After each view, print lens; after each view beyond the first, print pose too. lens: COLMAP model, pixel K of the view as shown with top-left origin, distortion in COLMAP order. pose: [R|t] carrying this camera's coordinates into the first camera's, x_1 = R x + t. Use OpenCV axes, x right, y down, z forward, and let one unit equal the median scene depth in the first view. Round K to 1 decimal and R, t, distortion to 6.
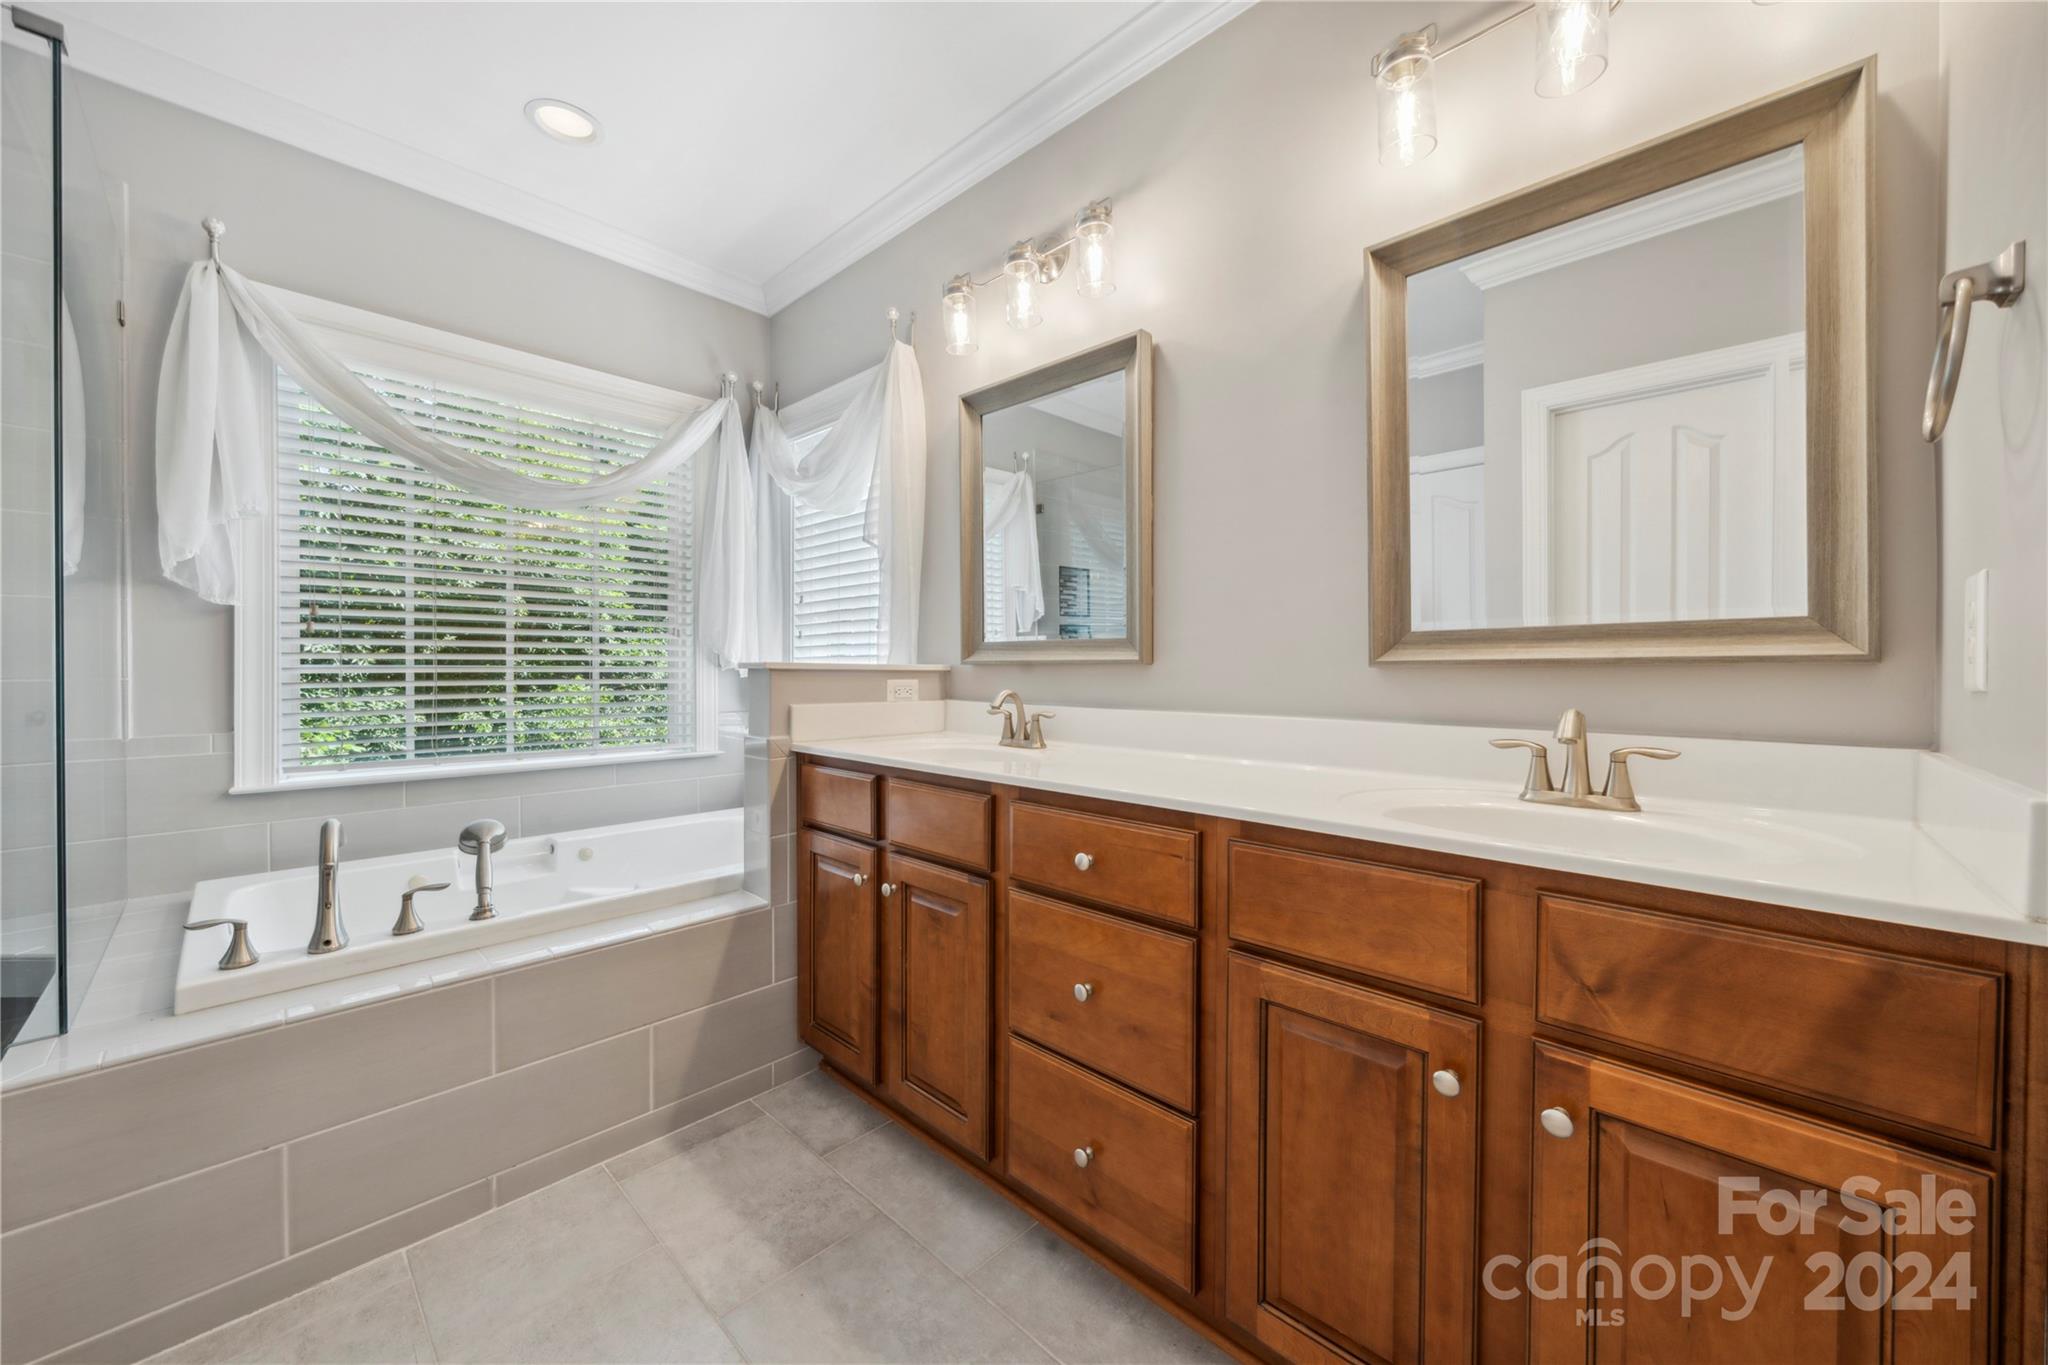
lens RADIAL K [[751.5, 0, 1033.9], [0, 751.5, 665.6], [0, 0, 1]] dist [-0.001904, -0.000087]
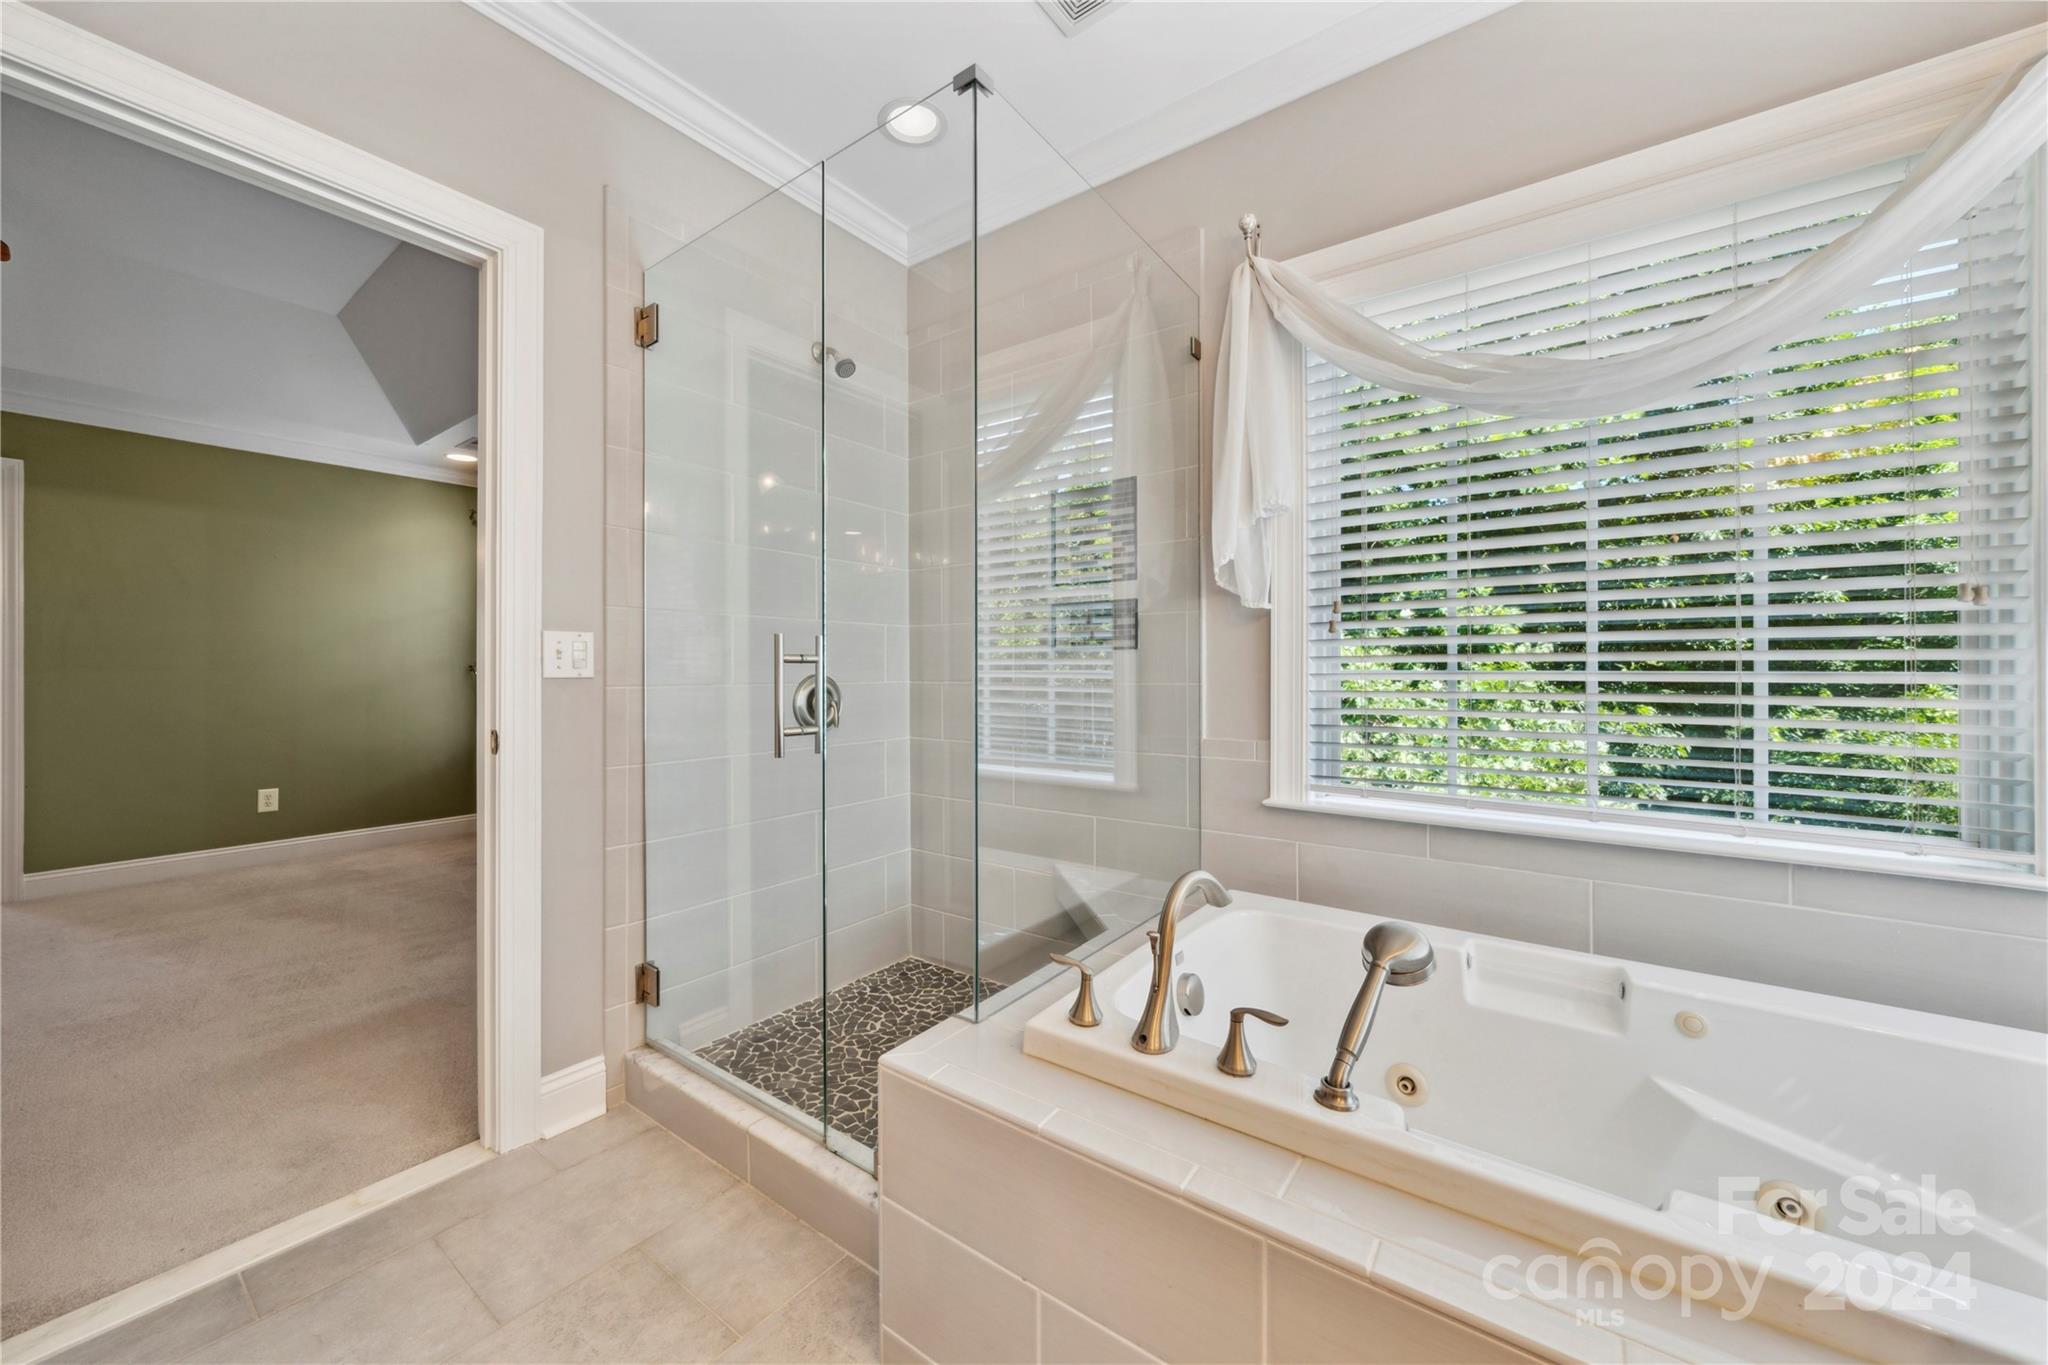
lens RADIAL K [[751.5, 0, 1033.9], [0, 751.5, 665.6], [0, 0, 1]] dist [-0.001904, -0.000087]
pose [[0.107880, -0.006335, -0.994144, -0.150571], [0.003443, 0.999976, -0.005999, -0.001720], [0.994158, -0.002776, 0.107899, 0.610587]]
